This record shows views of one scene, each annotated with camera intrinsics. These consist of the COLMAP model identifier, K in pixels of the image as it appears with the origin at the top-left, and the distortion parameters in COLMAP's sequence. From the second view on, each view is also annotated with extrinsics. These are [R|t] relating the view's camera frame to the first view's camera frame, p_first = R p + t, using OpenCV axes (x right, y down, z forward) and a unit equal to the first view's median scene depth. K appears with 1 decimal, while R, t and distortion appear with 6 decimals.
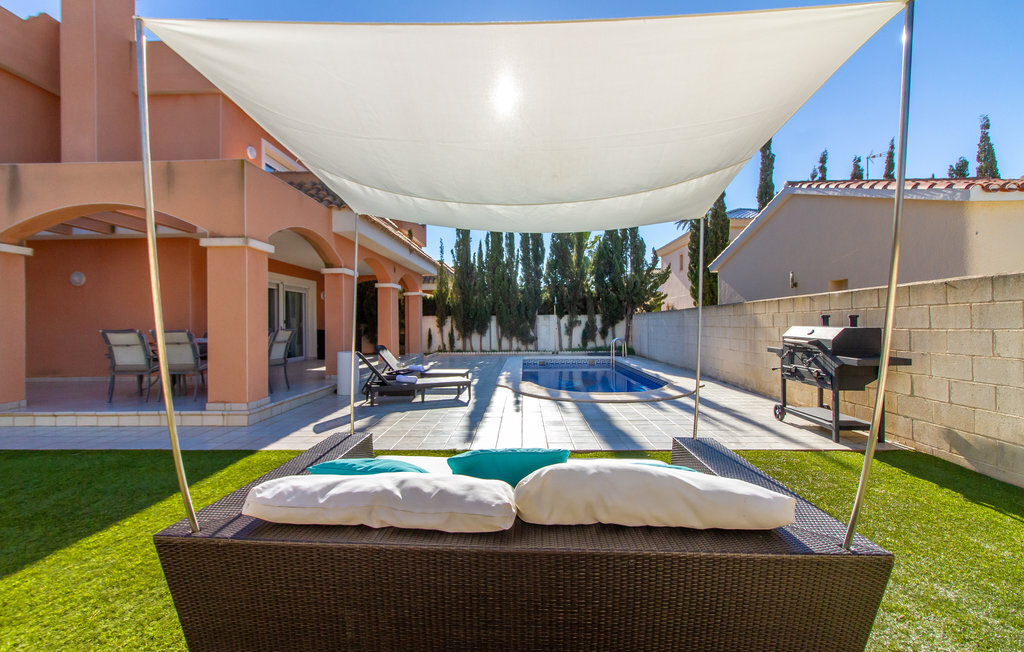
lens RADIAL K [[473.1, 0, 502.6], [0, 473.1, 323.4], [0, 0, 1]] dist [0.001546, 0.000314]
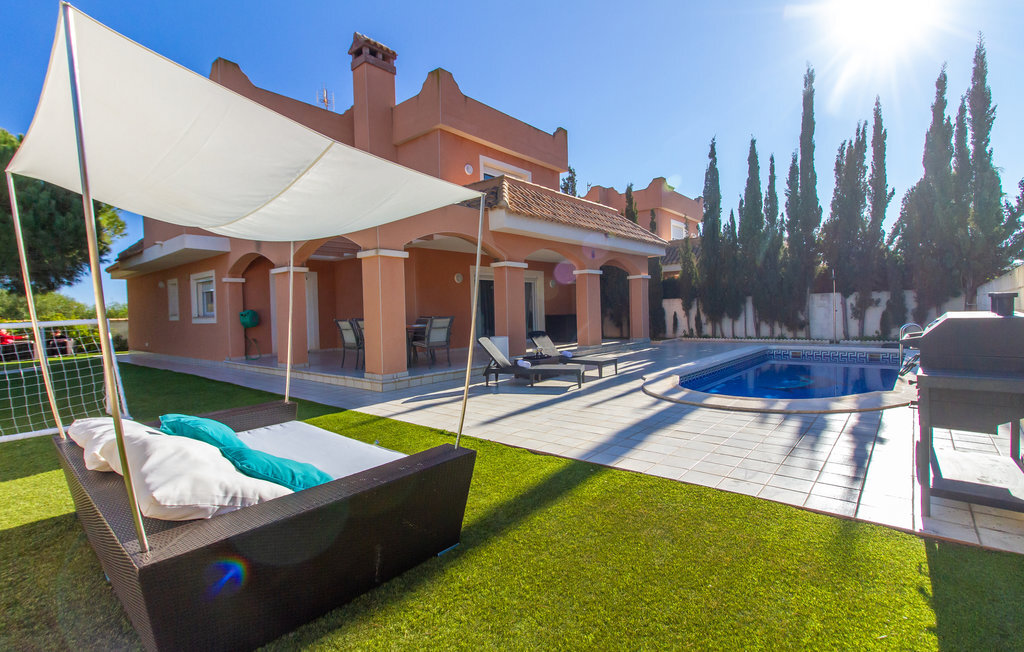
lens RADIAL K [[473.1, 0, 502.6], [0, 473.1, 323.4], [0, 0, 1]] dist [0.001546, 0.000314]
pose [[0.779307, 0.004105, -0.626628, 0.169384], [0.019734, 0.999322, 0.031089, -0.002809], [0.626331, -0.036593, 0.778698, 0.058820]]
